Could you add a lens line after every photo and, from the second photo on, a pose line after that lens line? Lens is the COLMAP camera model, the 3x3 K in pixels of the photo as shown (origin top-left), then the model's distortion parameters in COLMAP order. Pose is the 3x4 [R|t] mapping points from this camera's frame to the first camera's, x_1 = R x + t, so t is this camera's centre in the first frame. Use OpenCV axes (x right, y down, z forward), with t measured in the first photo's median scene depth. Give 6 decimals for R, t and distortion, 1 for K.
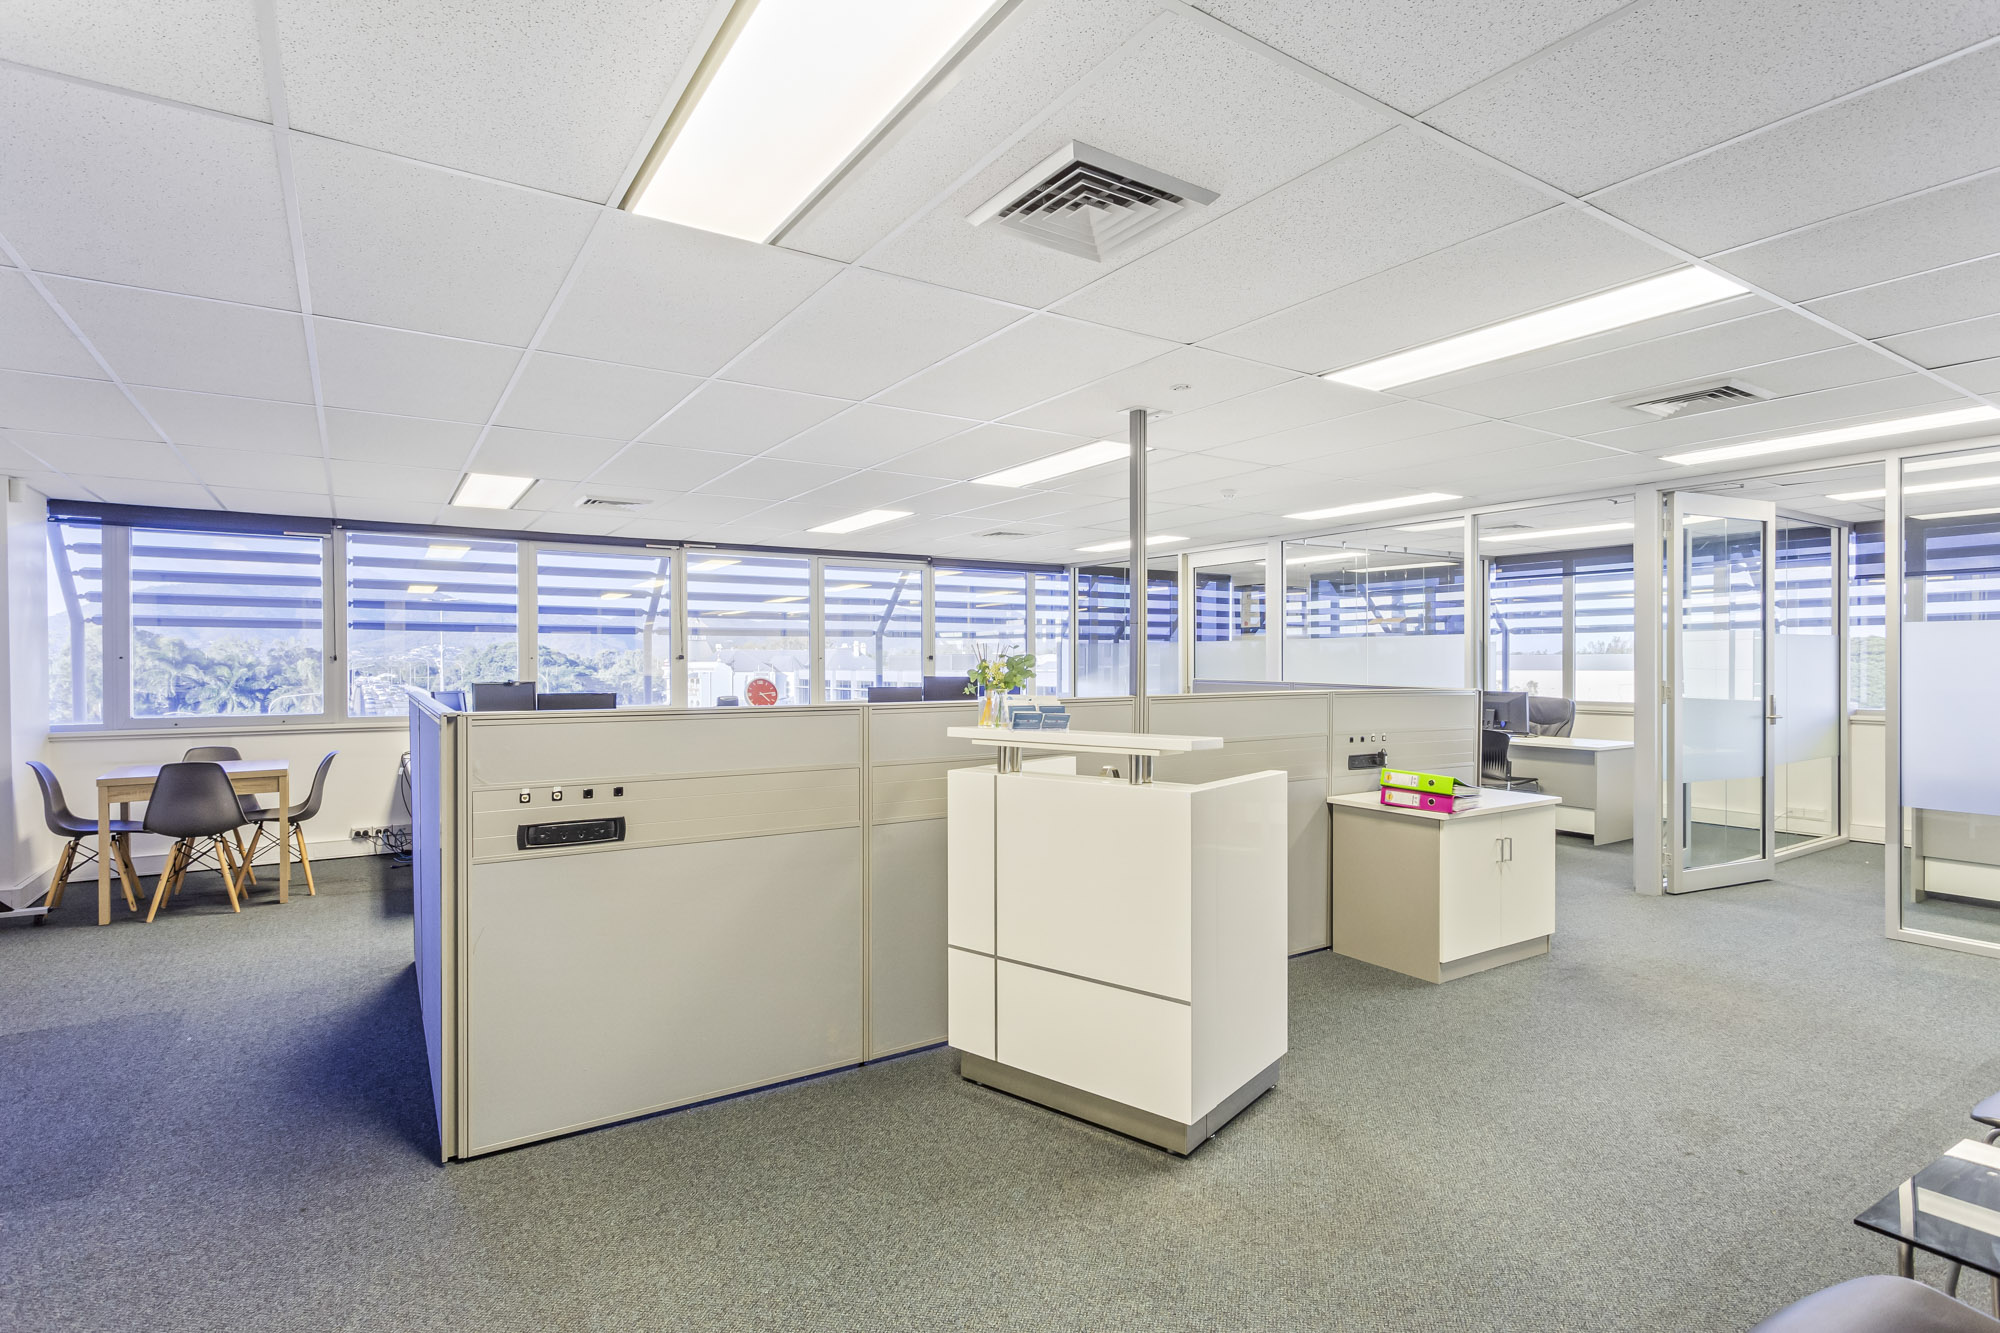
lens RADIAL K [[991.7, 0, 1000.0], [0, 991.7, 666.5], [0, 0, 1]] dist [0.001297, 0.000108]
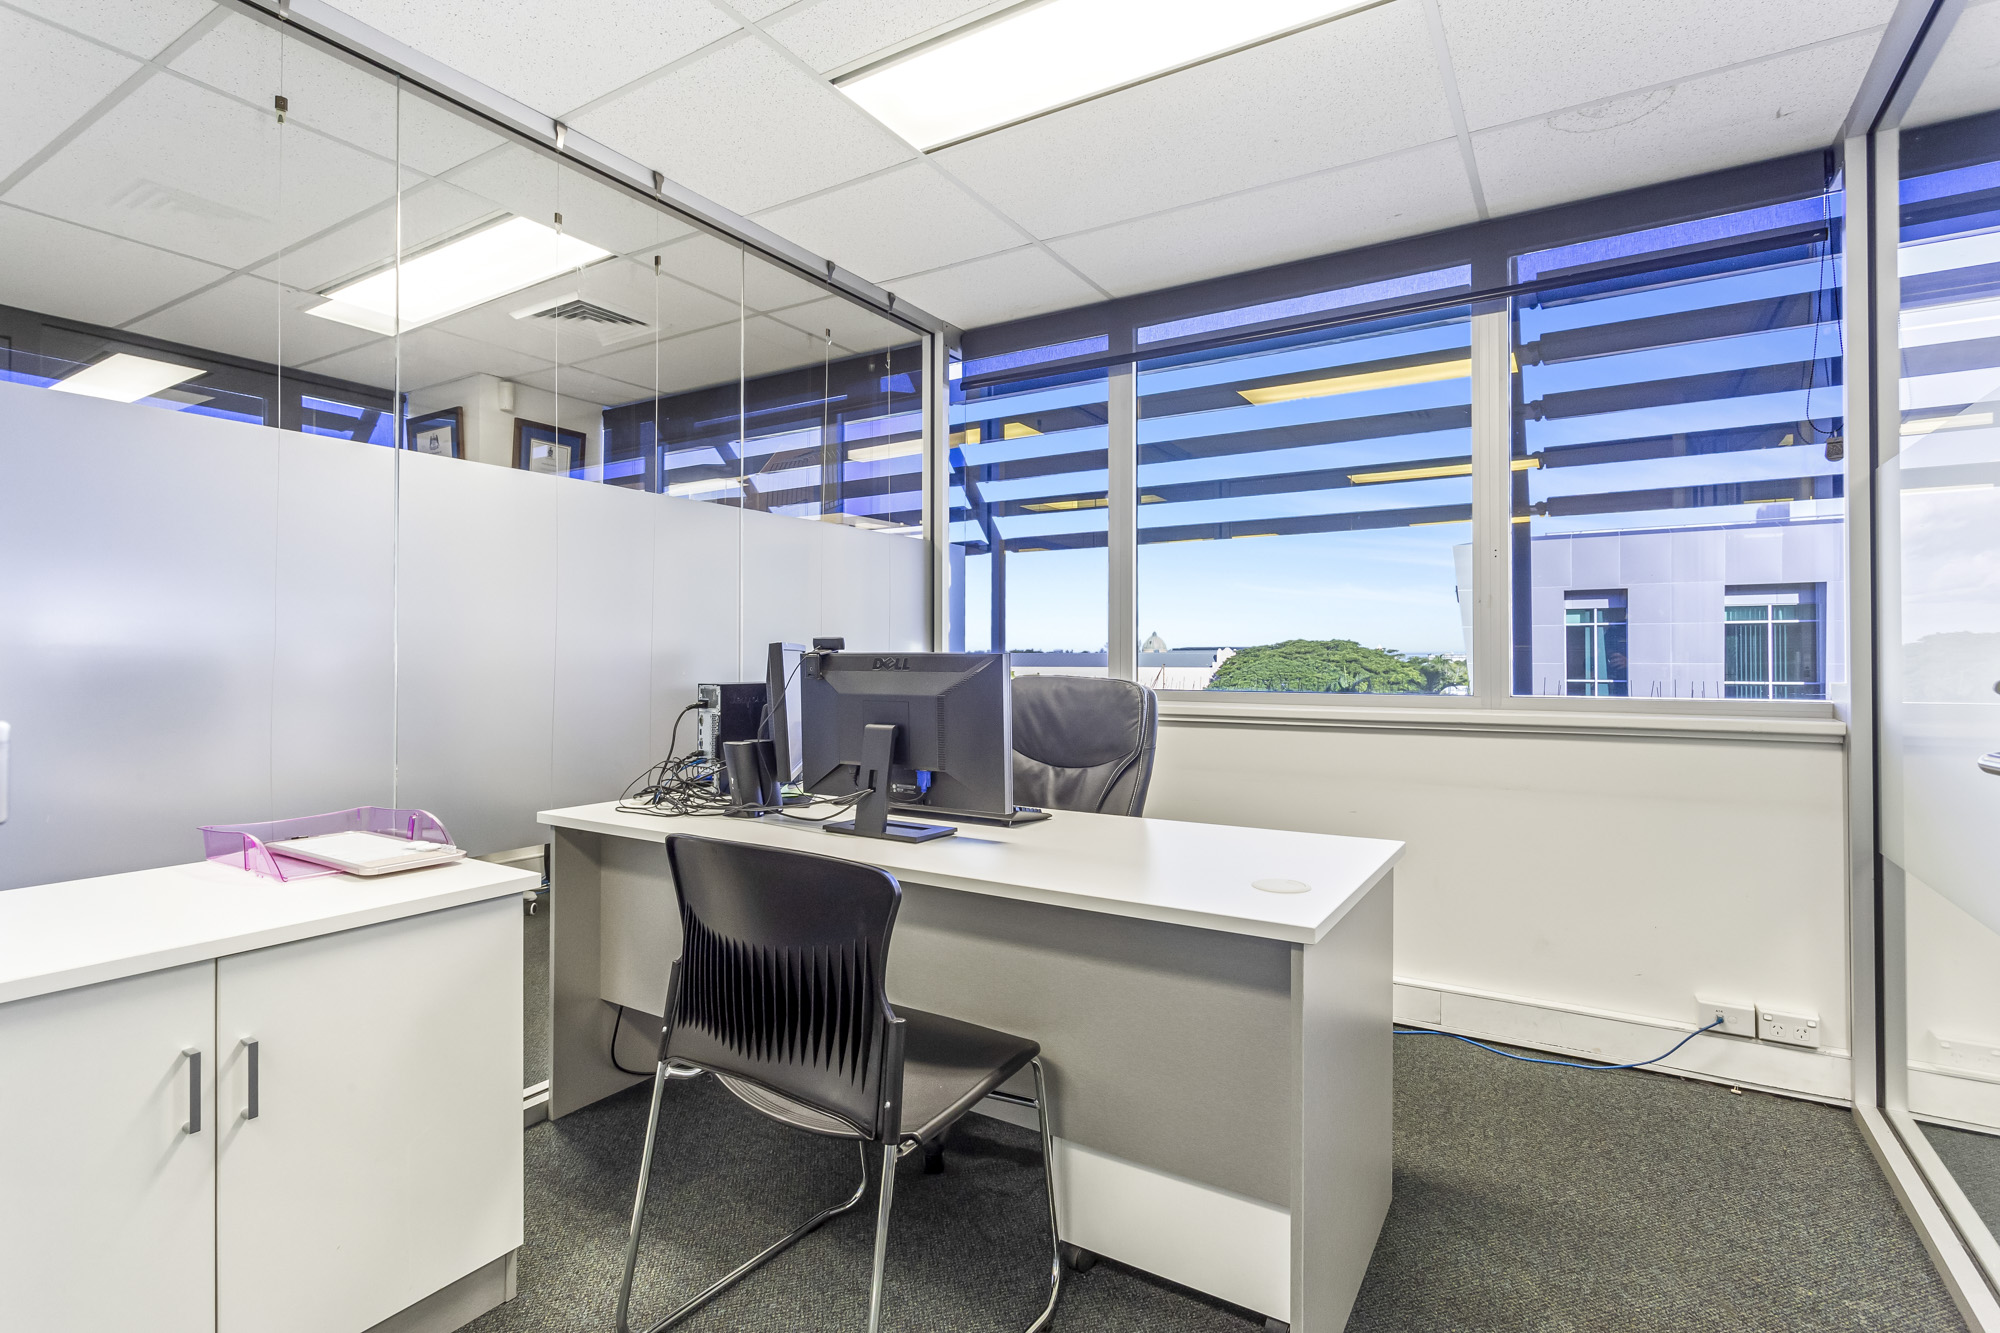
lens RADIAL K [[971.8, 0, 1000.0], [0, 971.8, 666.5], [0, 0, 1]] dist [-0.000002, -0.000006]
pose [[0.903166, -0.004613, 0.429267, 0.331230], [-0.012231, 0.999260, 0.036472, 0.015745], [-0.429118, -0.038191, 0.902441, 0.608394]]
